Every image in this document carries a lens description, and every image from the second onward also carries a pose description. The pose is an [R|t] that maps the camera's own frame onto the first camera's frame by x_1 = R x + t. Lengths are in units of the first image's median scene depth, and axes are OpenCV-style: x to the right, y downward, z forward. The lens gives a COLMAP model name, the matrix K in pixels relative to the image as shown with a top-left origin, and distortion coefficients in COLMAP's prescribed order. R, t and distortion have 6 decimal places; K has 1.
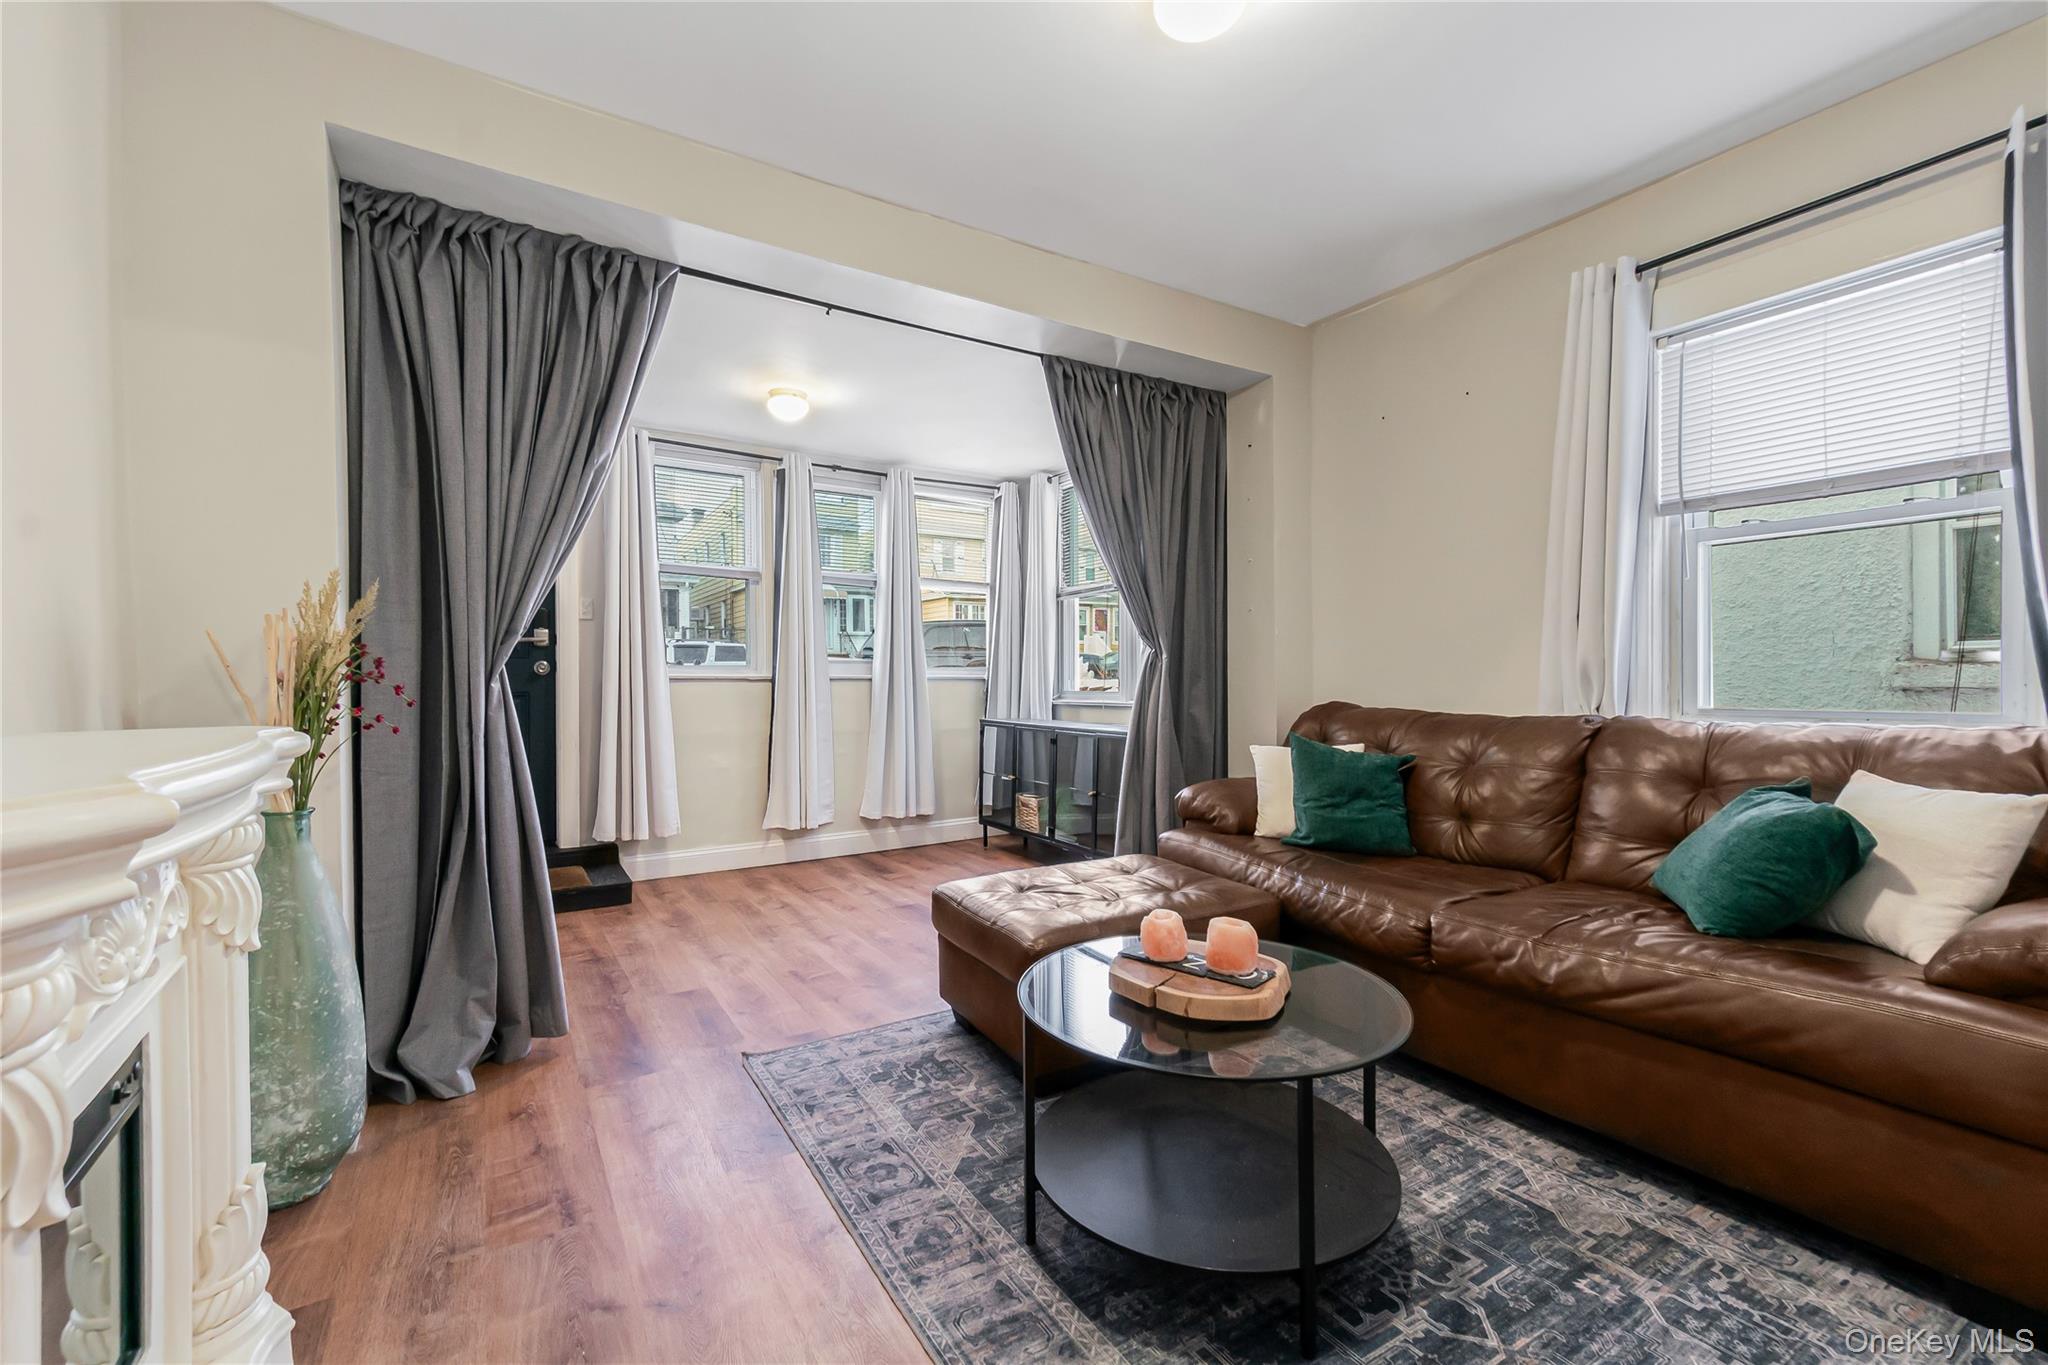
lens RADIAL K [[868.8, 0, 1038.3], [0, 868.8, 678.1], [0, 0, 1]] dist [0.009647, -0.000070]
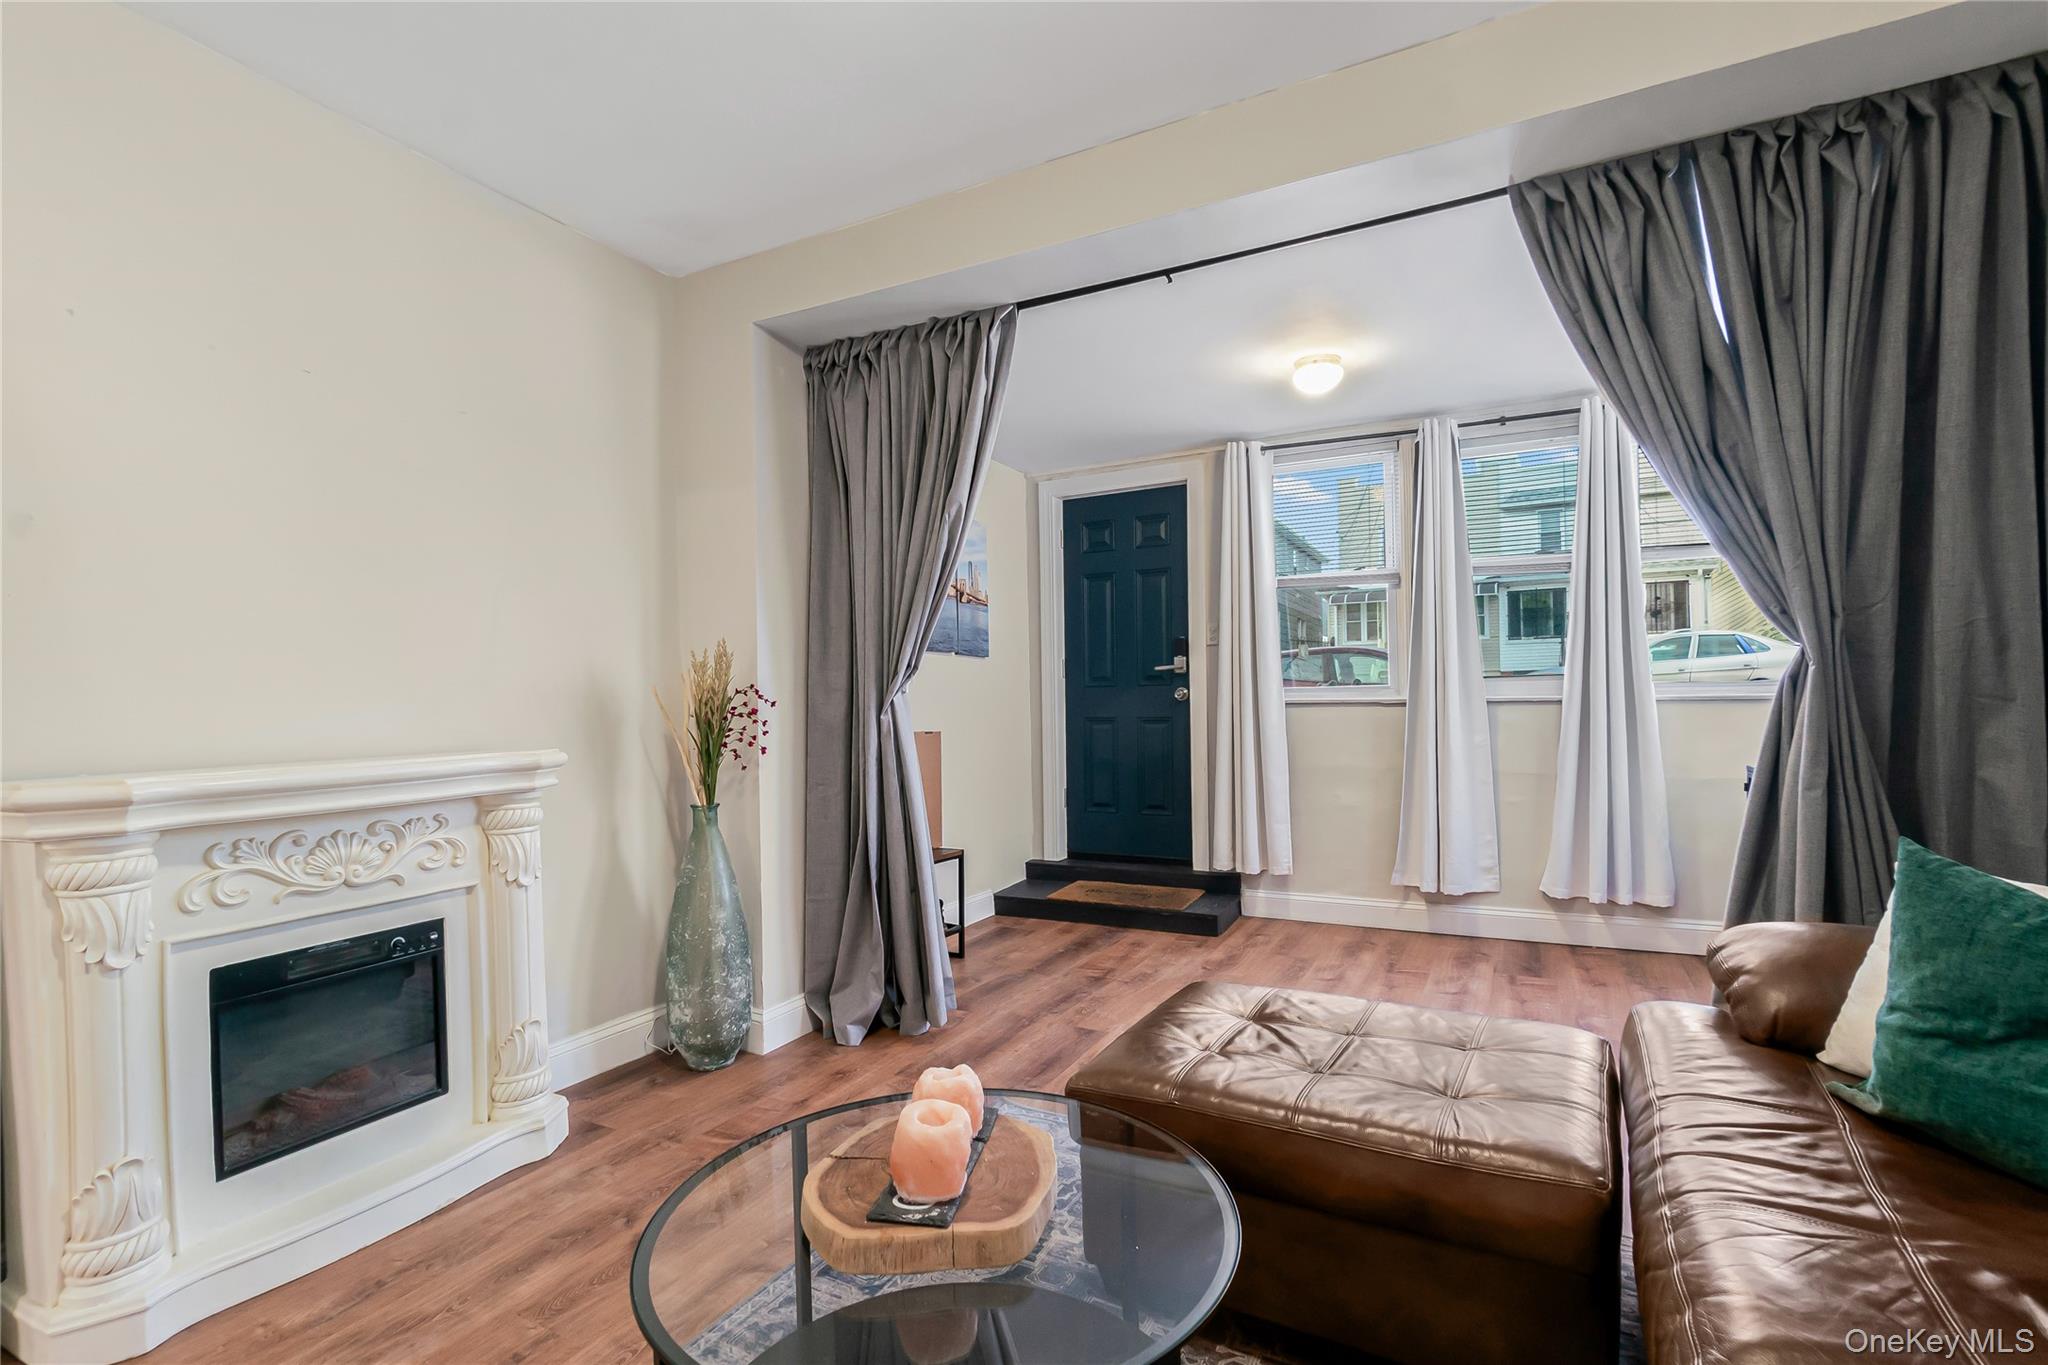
lens RADIAL K [[952.1, 0, 1018.6], [0, 952.1, 693.2], [0, 0, 1]] dist [0.001807, -0.001344]
pose [[0.491181, -0.012882, -0.870962, 0.458021], [0.013607, 0.999882, -0.007116, -0.010278], [0.870951, -0.008356, 0.491298, 0.382222]]
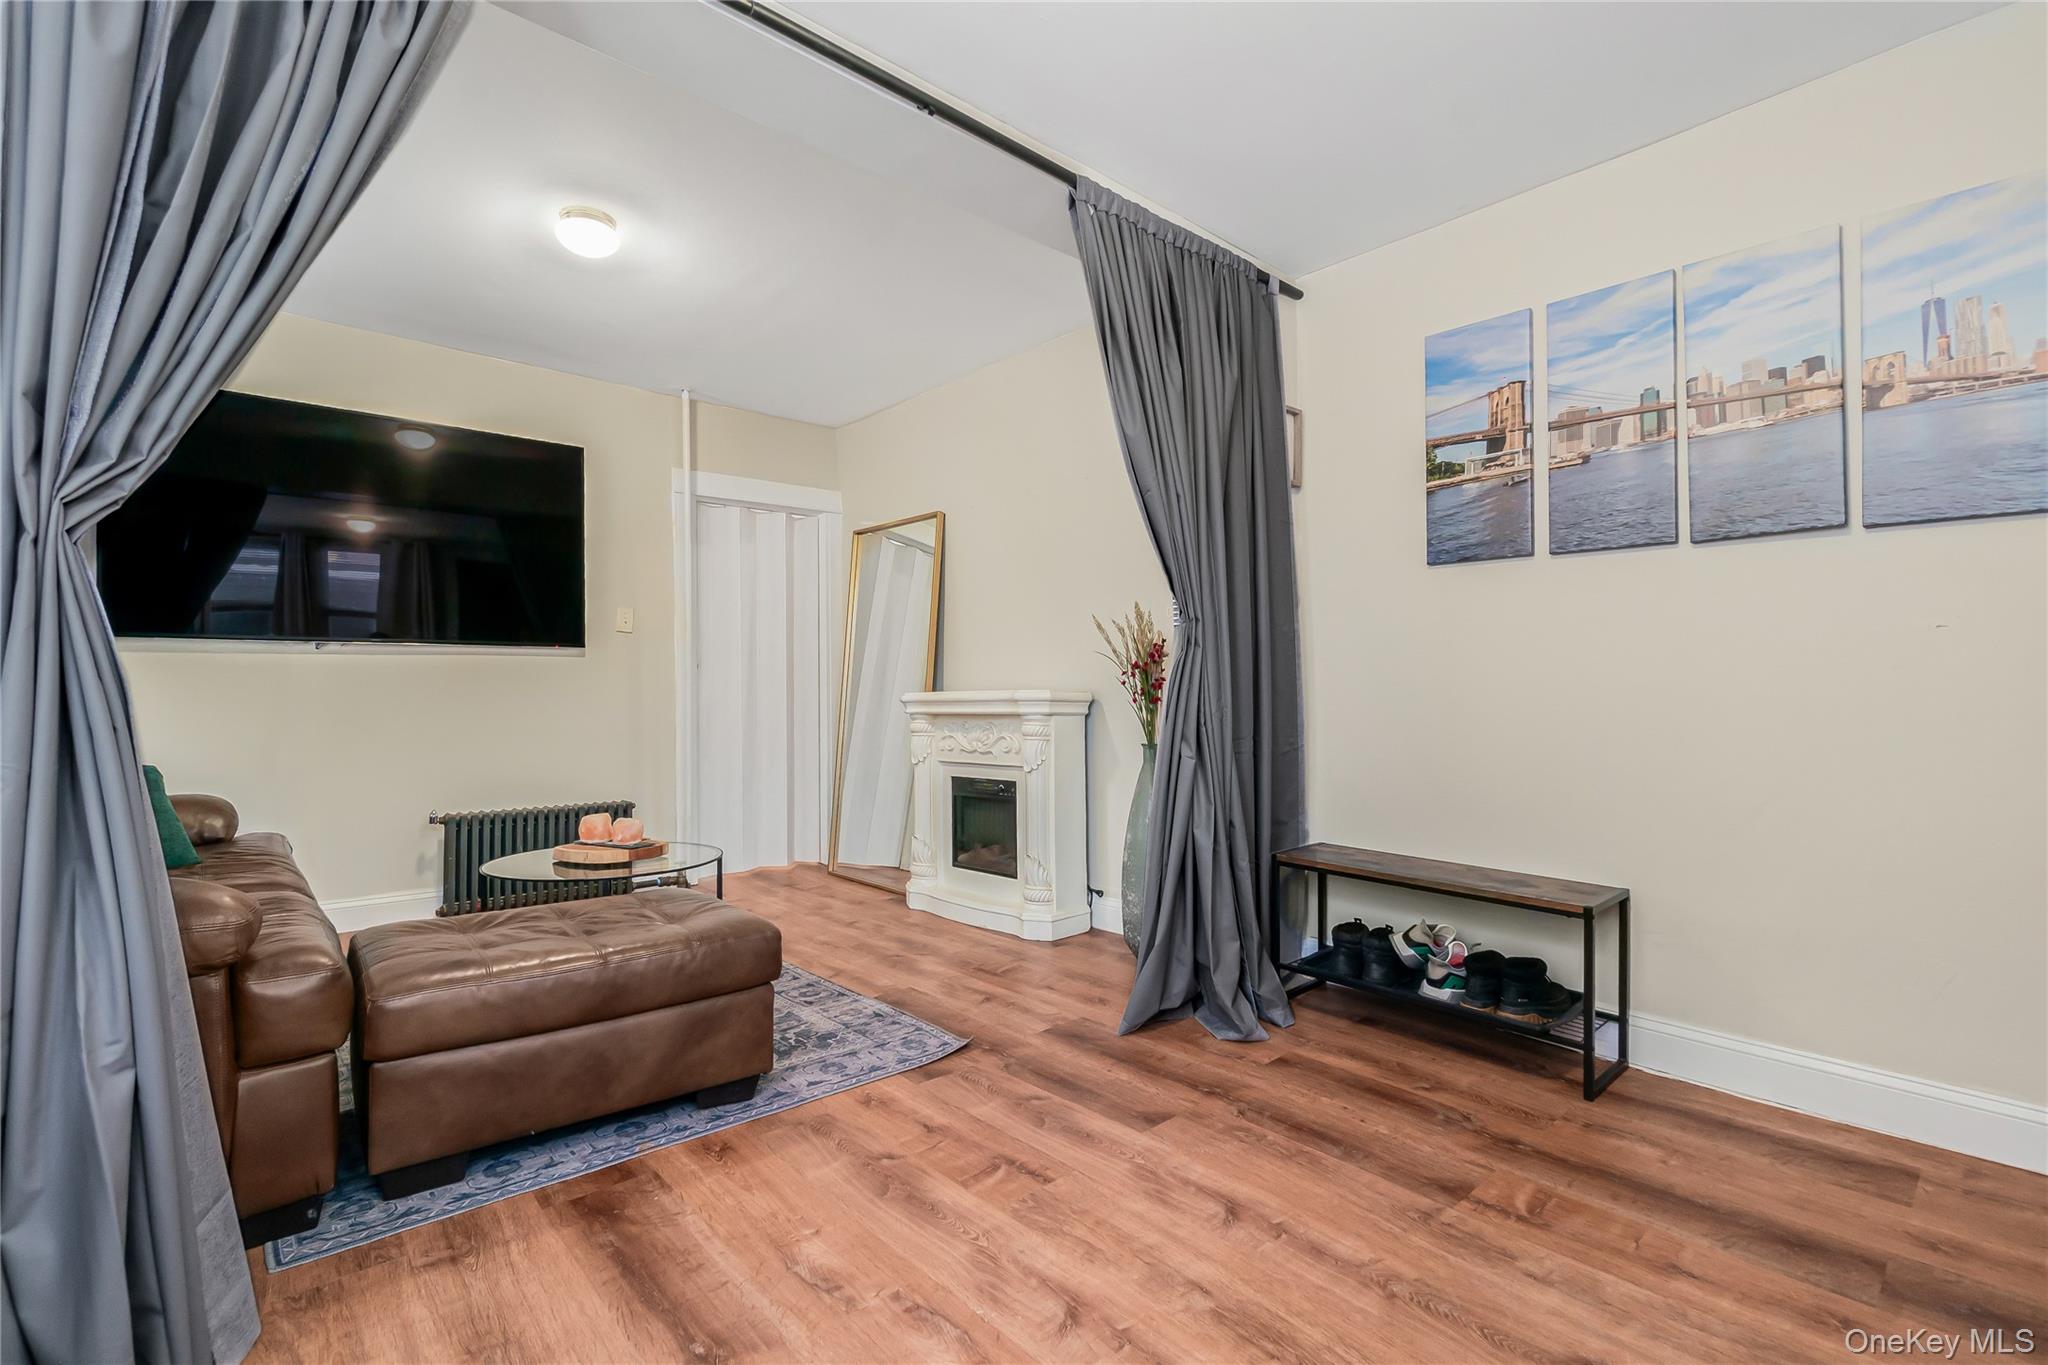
lens RADIAL K [[952.1, 0, 1018.6], [0, 952.1, 693.2], [0, 0, 1]] dist [0.001807, -0.001344]
pose [[-0.988621, 0.016374, -0.149535, -0.177715], [0.015595, 0.999858, 0.006377, 0.019608], [0.149618, 0.003973, -0.988736, 1.595050]]
